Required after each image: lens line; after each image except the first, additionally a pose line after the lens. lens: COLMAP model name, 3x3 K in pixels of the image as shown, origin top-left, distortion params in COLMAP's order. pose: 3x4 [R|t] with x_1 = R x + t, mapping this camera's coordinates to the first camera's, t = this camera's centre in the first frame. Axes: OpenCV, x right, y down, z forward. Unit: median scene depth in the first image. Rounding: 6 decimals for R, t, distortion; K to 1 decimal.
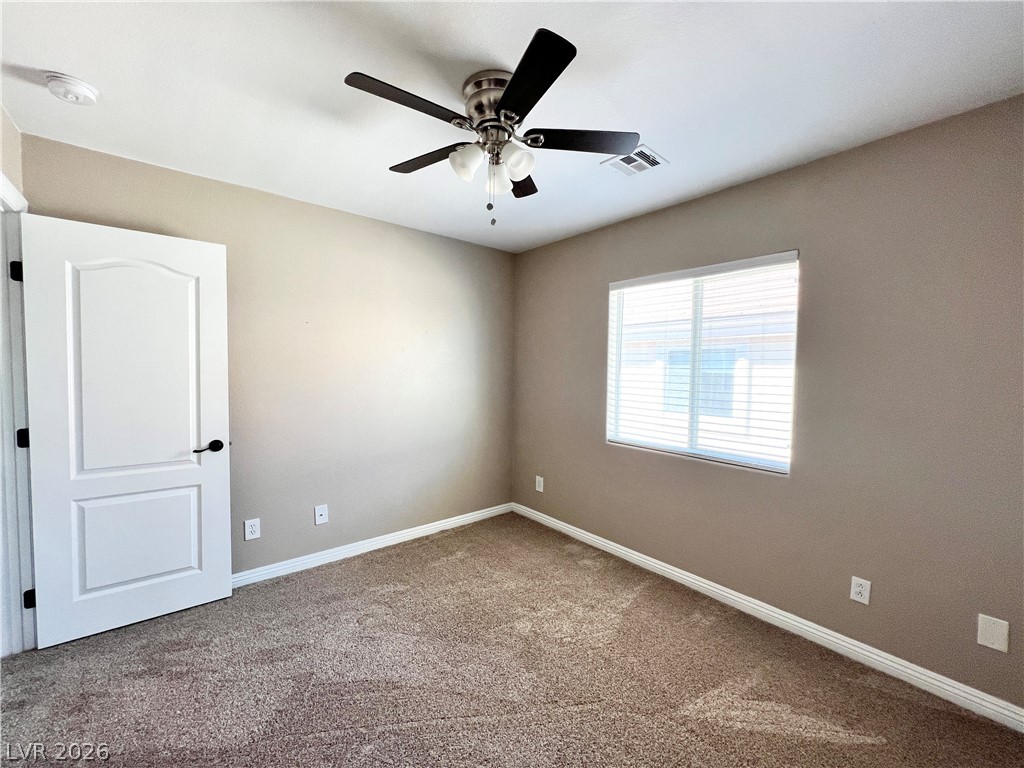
lens RADIAL K [[410.6, 0, 510.8], [0, 410.6, 386.8], [0, 0, 1]] dist [-0.000381, 0.000032]
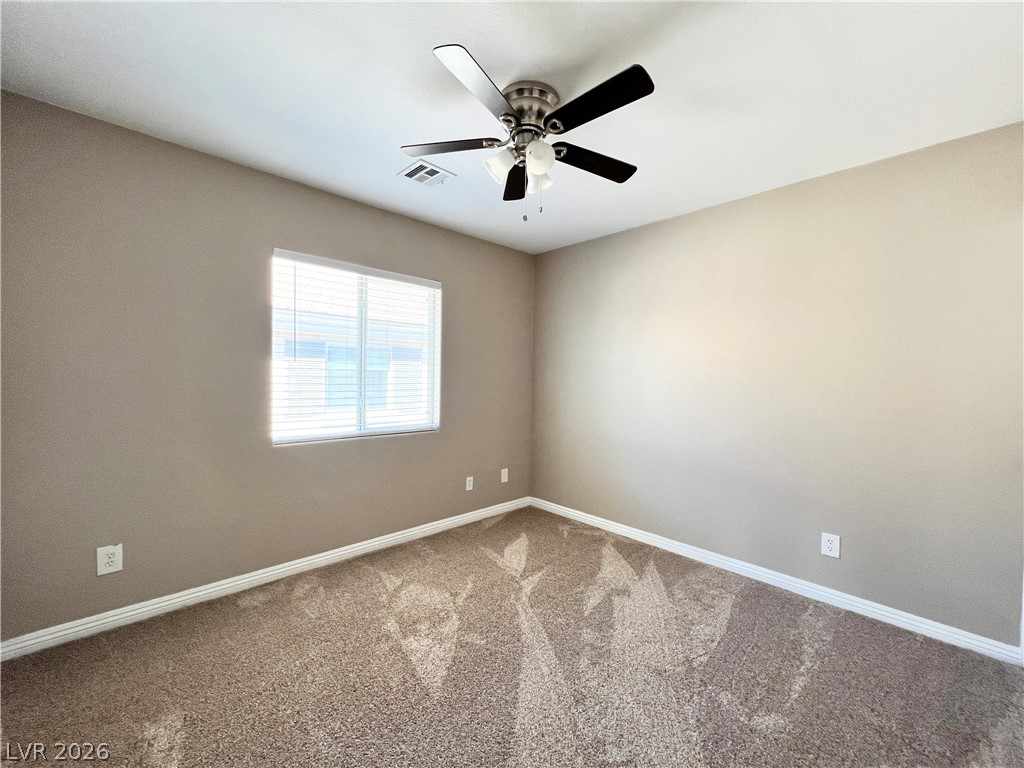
lens RADIAL K [[412.7, 0, 513.2], [0, 412.7, 386.2], [0, 0, 1]] dist [-0.001010, -0.000050]
pose [[-0.074262, -0.046728, 0.996143, -0.765927], [0.023706, 0.998537, 0.048607, -0.011574], [-0.996957, 0.027225, -0.073045, 0.753522]]
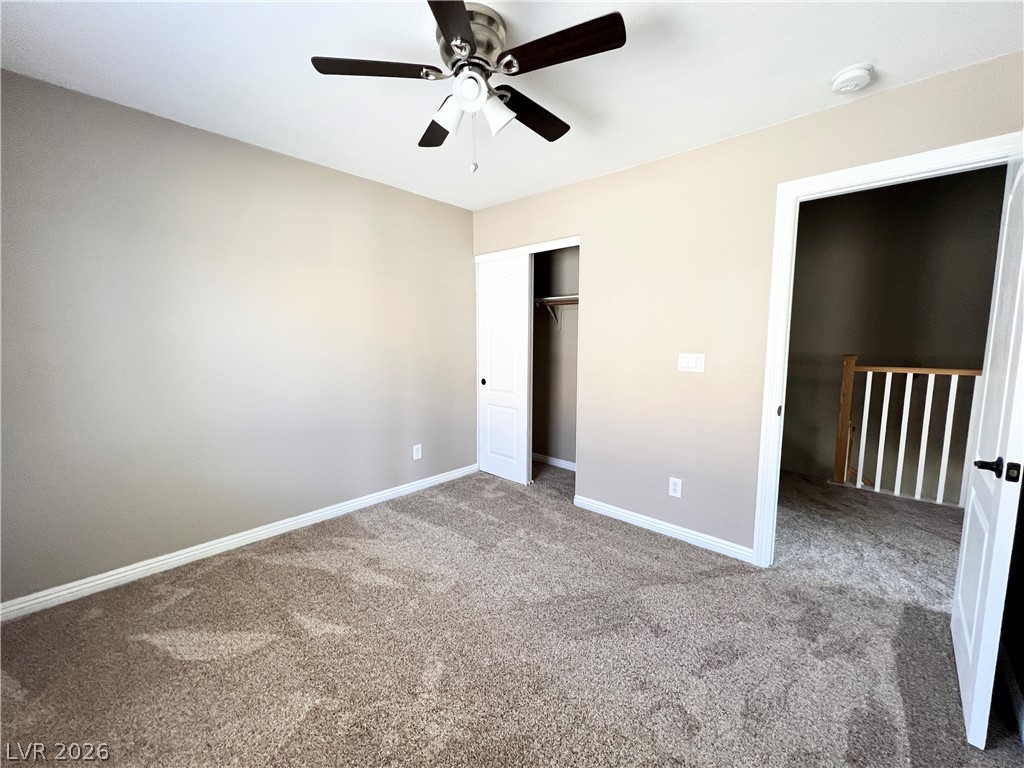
lens RADIAL K [[412.7, 0, 513.2], [0, 412.7, 386.2], [0, 0, 1]] dist [-0.001010, -0.000050]
pose [[-0.991530, -0.002794, -0.129847, -0.007275], [-0.023298, 0.987378, 0.156656, -0.032681], [0.127771, 0.158354, -0.979080, 1.373622]]
